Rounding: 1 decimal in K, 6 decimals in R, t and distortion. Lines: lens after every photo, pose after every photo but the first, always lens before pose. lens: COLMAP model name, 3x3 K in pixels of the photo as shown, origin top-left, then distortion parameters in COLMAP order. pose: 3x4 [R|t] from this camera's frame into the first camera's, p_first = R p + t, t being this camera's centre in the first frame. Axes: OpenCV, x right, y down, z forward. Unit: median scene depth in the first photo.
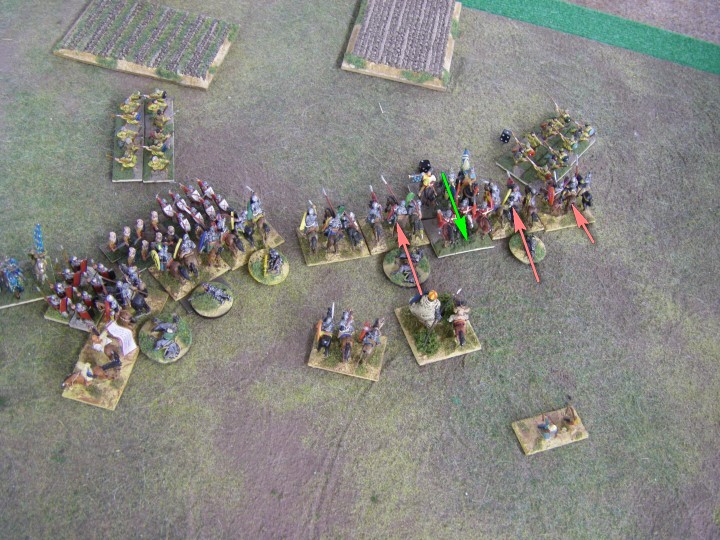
lens RADIAL K [[790.5, 0, 360.6], [0, 790.5, 266.6], [0, 0, 1]] dist [-0.159541, 0.000000]
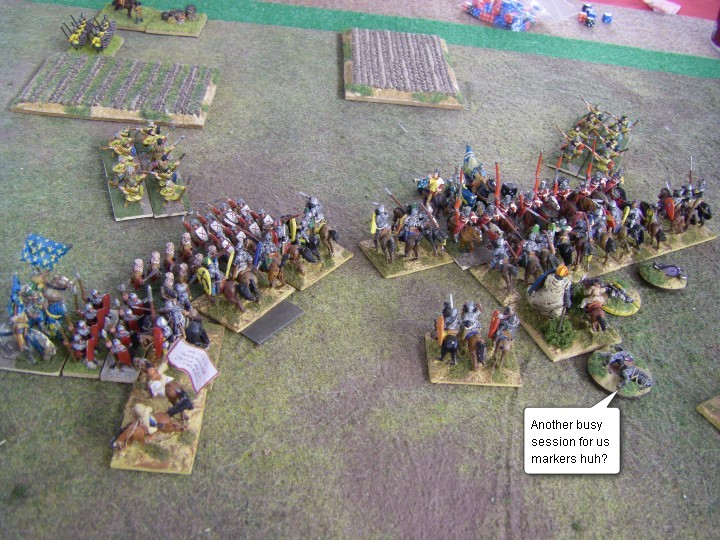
lens RADIAL K [[790.5, 0, 360.2], [0, 790.5, 274.3], [0, 0, 1]] dist [-0.159541, 0.000000]
pose [[0.978835, -0.147899, 0.141447, -0.214306], [0.175212, 0.962782, -0.205796, 0.161531], [-0.105745, 0.226223, 0.968319, 0.242694]]
